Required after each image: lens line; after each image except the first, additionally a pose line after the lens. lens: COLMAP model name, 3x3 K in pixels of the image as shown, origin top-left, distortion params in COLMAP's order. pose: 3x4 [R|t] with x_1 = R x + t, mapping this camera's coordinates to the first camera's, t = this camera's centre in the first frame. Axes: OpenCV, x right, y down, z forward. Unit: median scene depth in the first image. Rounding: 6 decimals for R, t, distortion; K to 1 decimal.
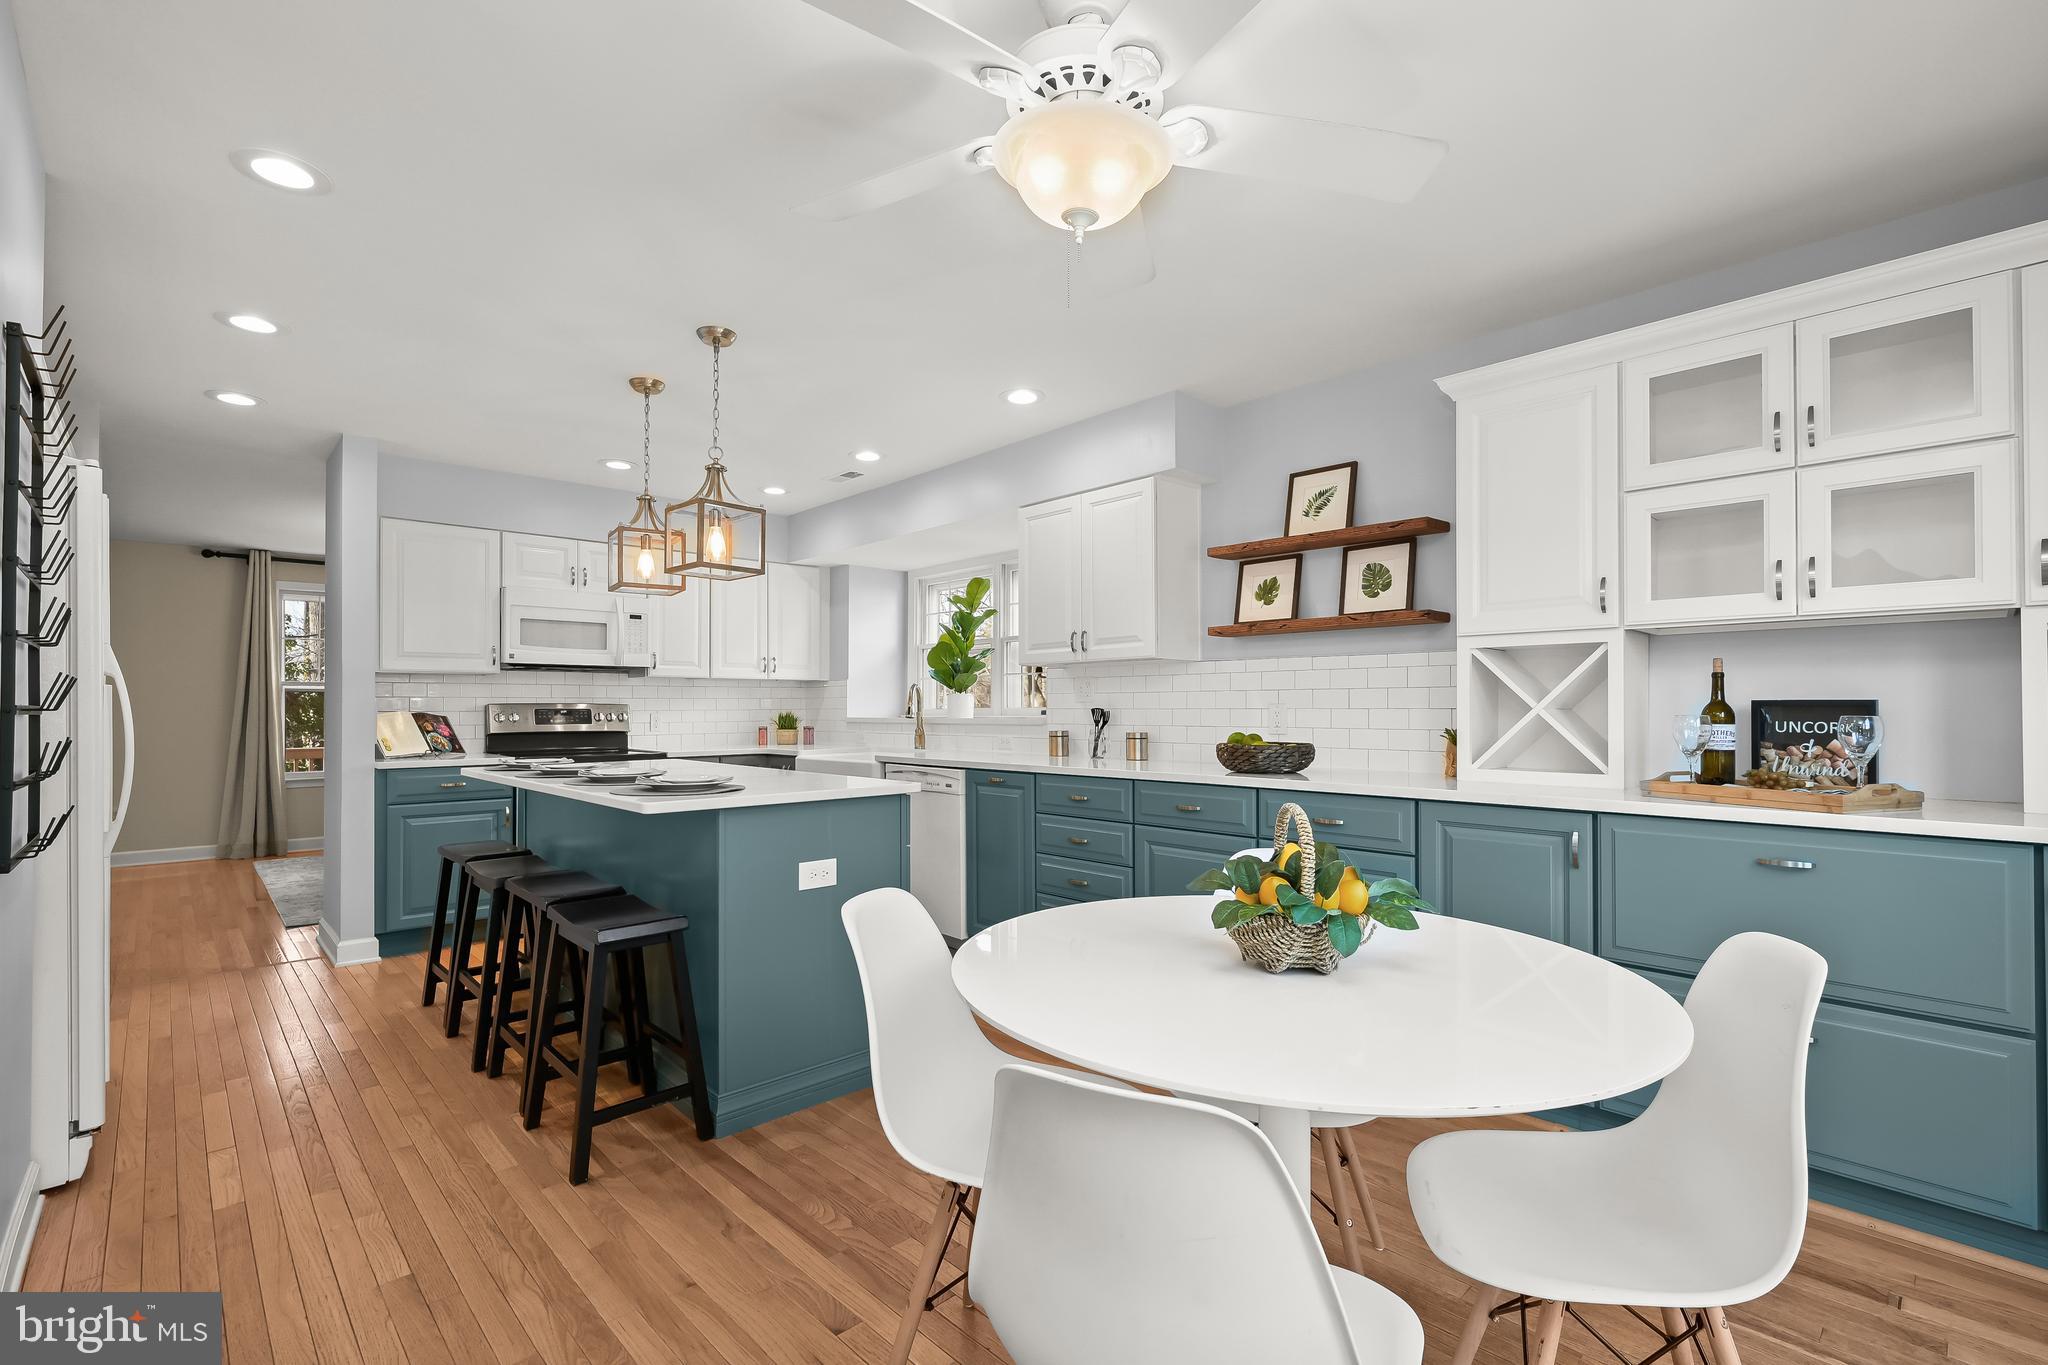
lens RADIAL K [[913.5, 0, 1033.5], [0, 913.5, 695.2], [0, 0, 1]] dist [0.000756, 0.000230]
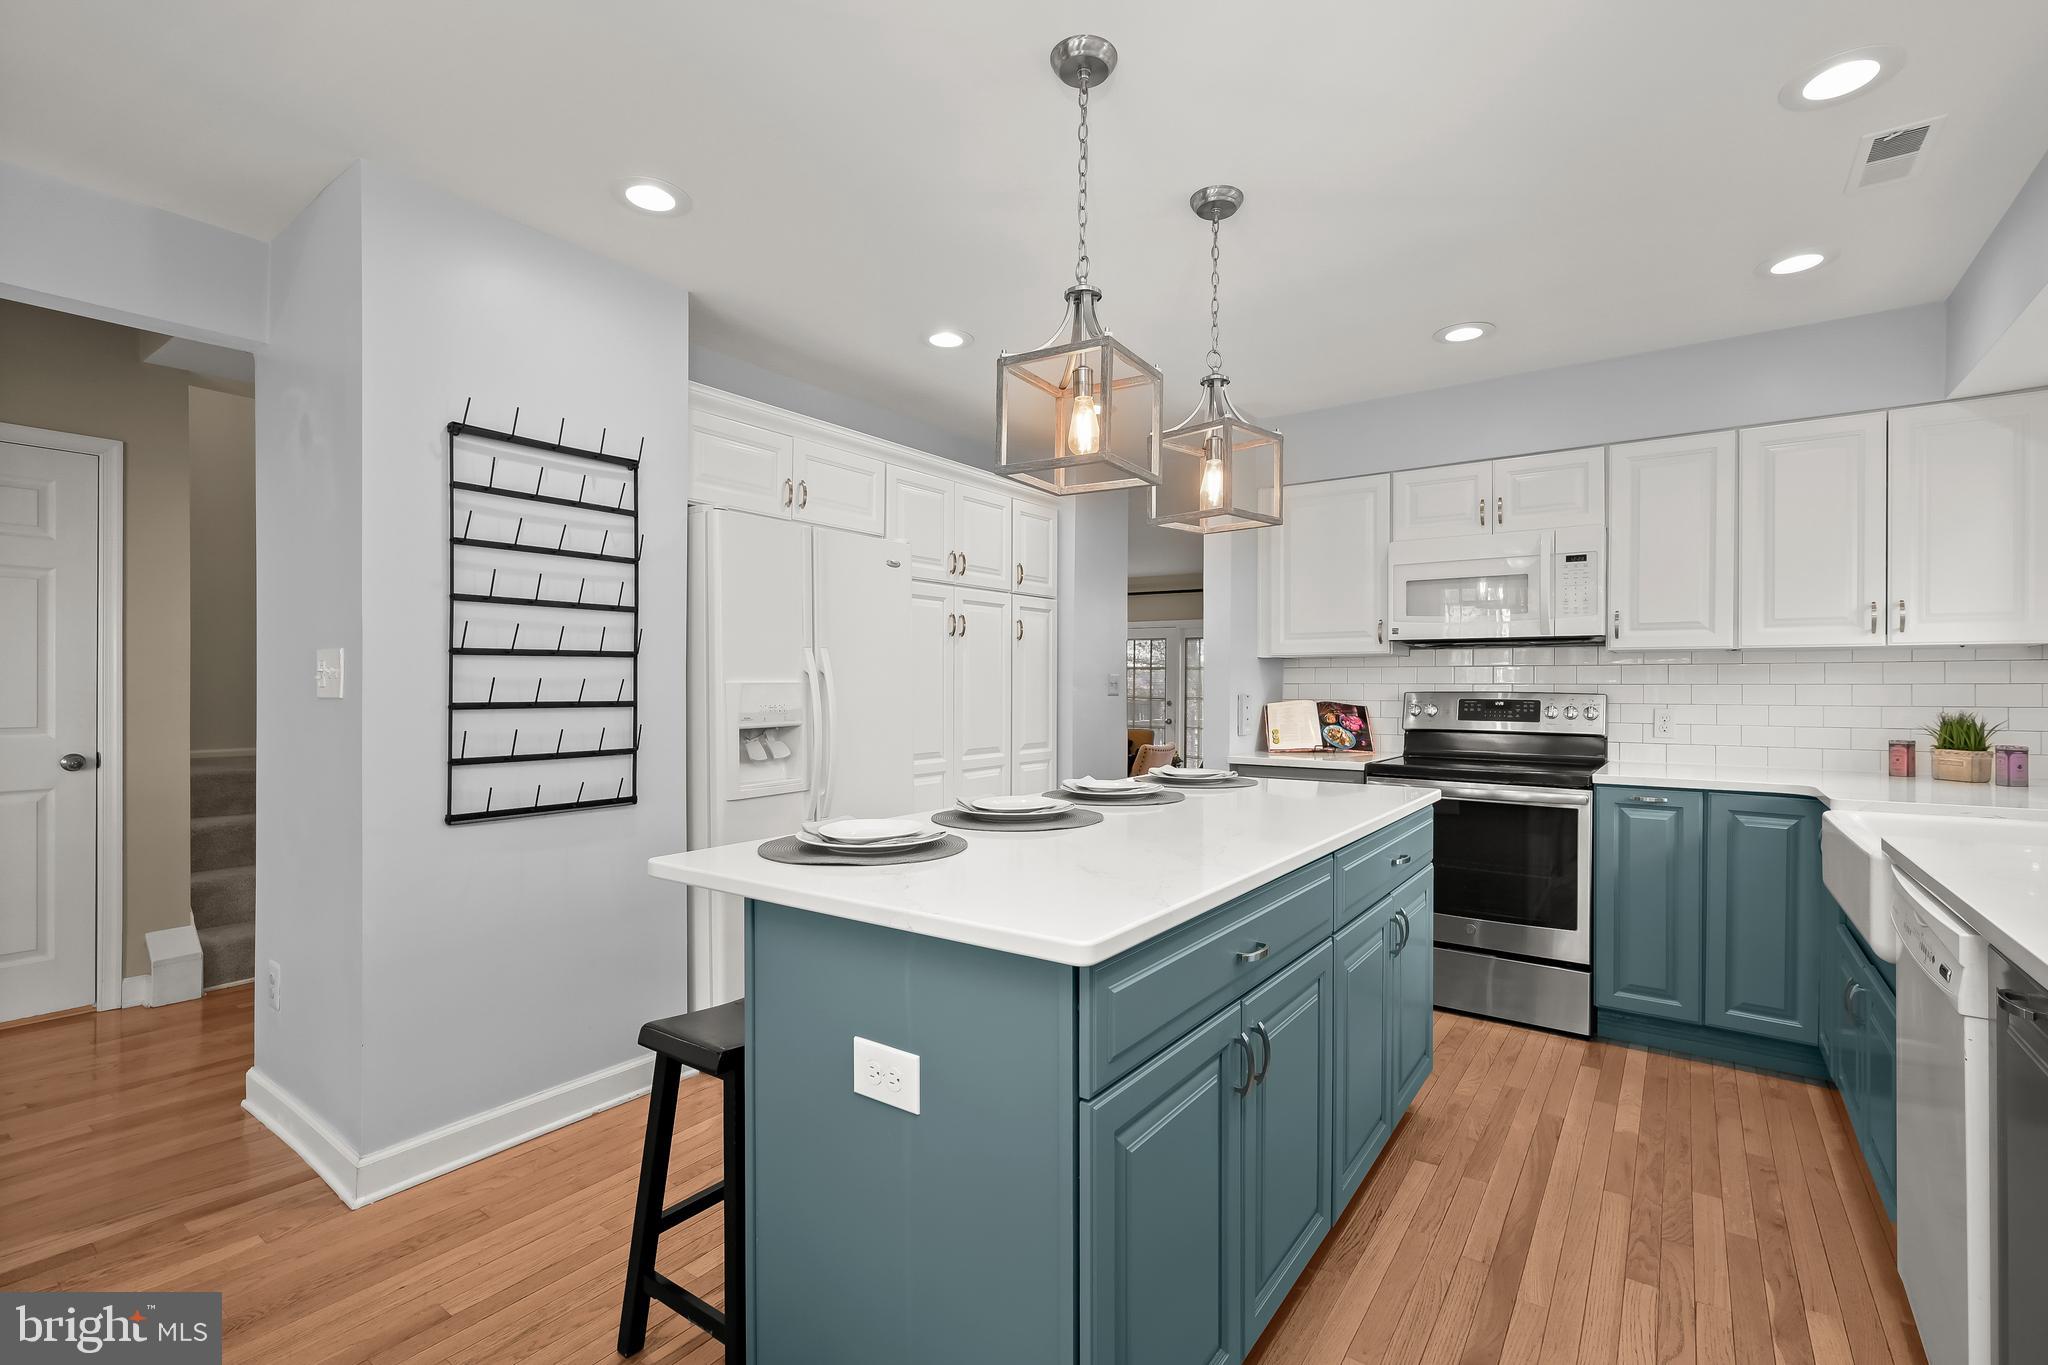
lens RADIAL K [[921.5, 0, 1031.4], [0, 921.5, 686.6], [0, 0, 1]] dist [-0.001162, 0.000373]
pose [[0.190450, 0.005802, -0.981680, 0.152779], [0.009808, 0.999921, 0.007813, -0.005484], [0.981648, -0.011116, 0.190379, 0.608606]]
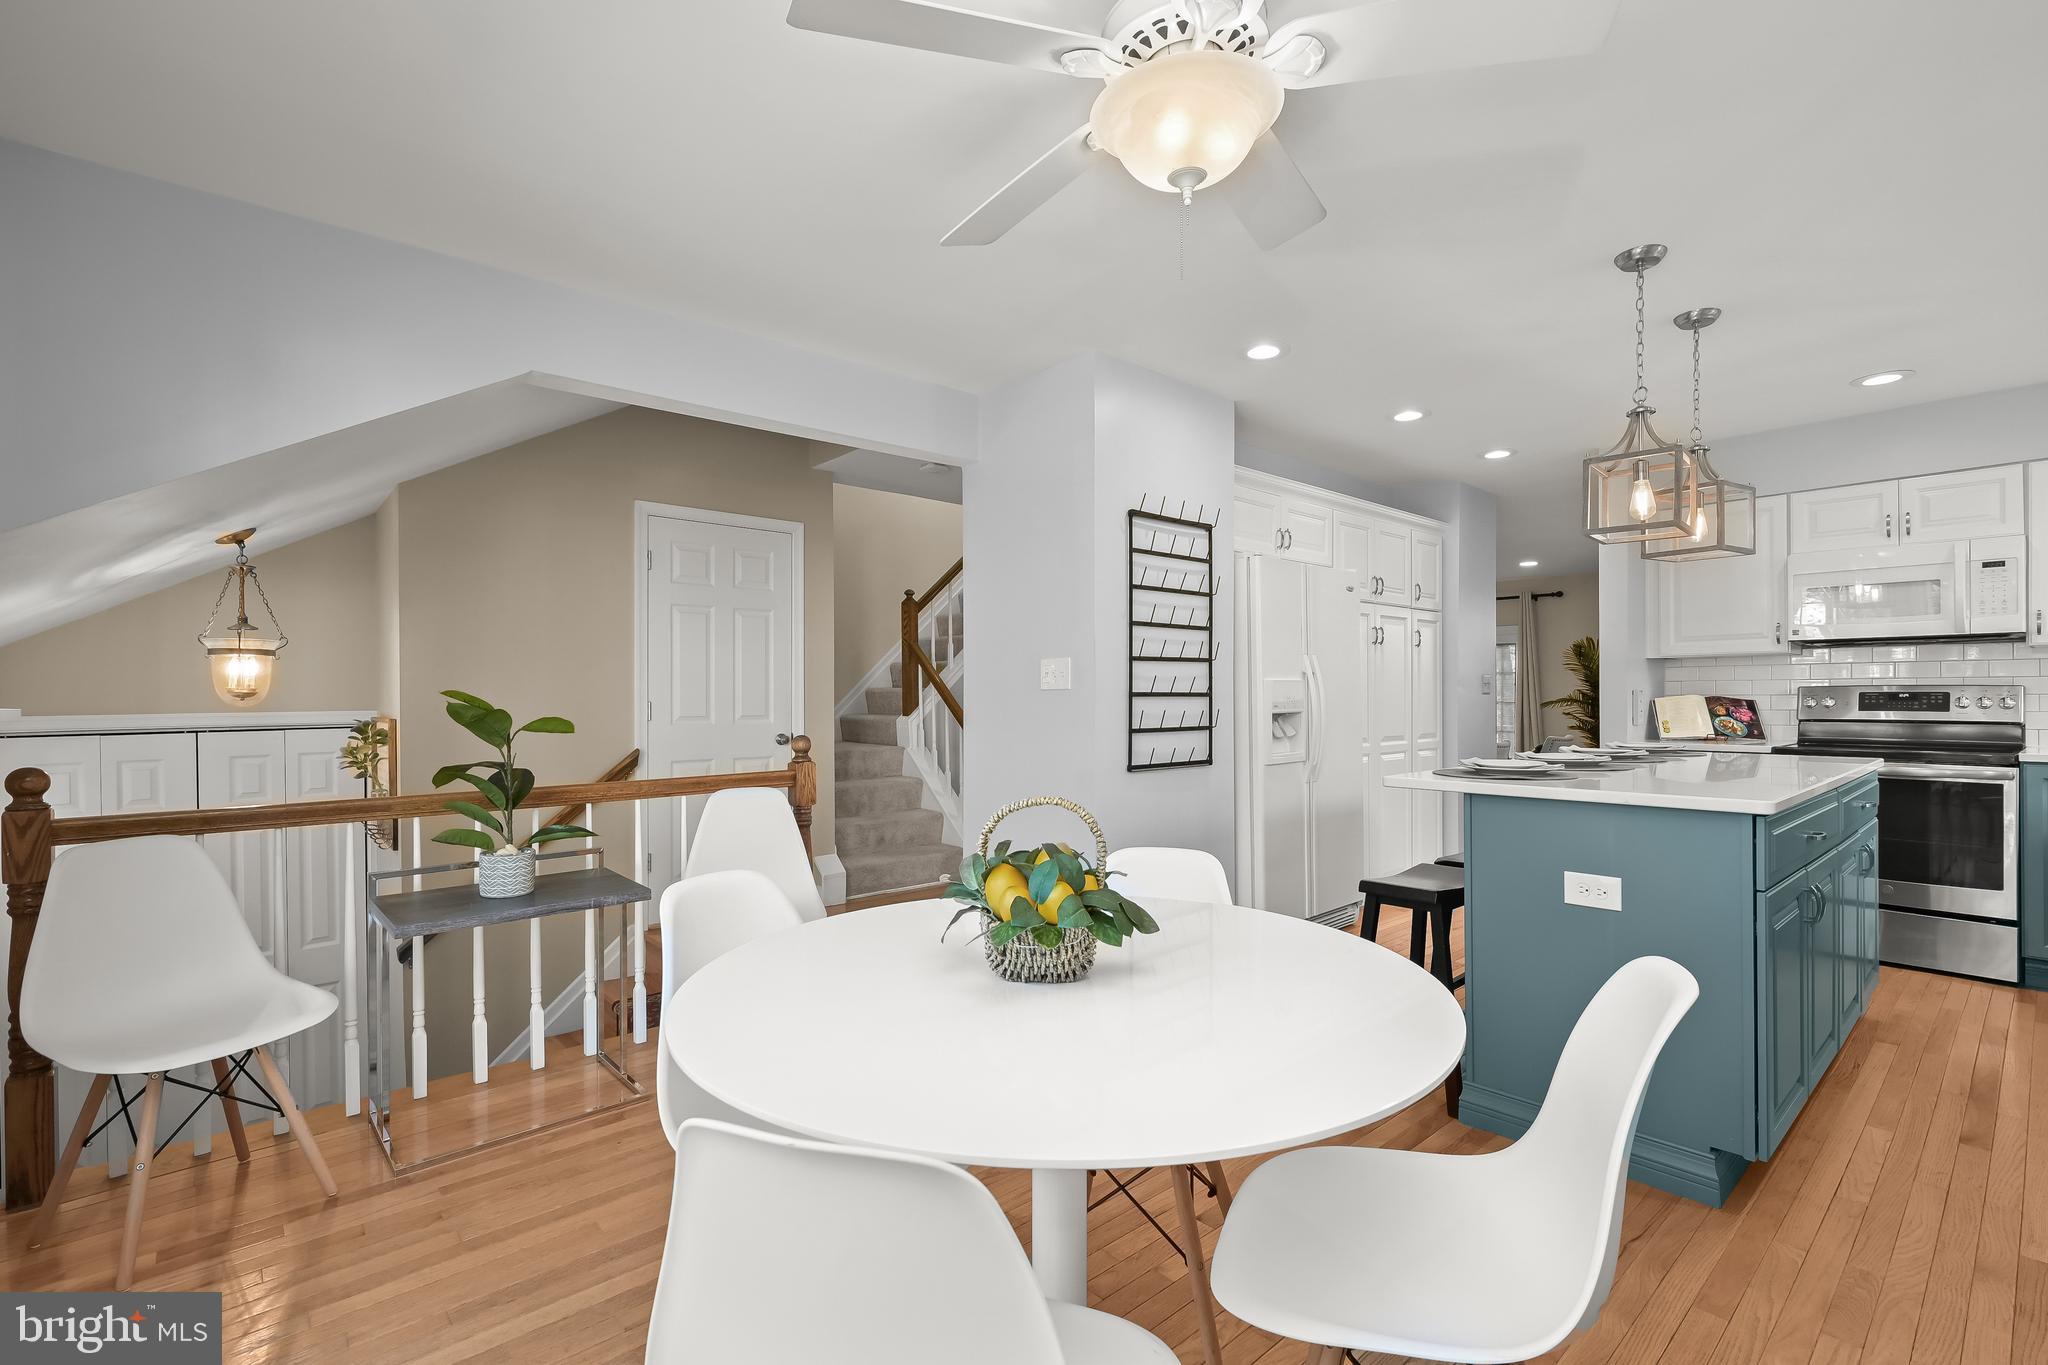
lens RADIAL K [[913.5, 0, 1033.5], [0, 913.5, 695.2], [0, 0, 1]] dist [0.000756, 0.000230]
pose [[-0.033911, 0.000884, -0.999424, 0.378162], [0.016764, 0.999859, 0.000316, 0.005755], [0.999284, -0.016744, -0.033921, 0.322484]]
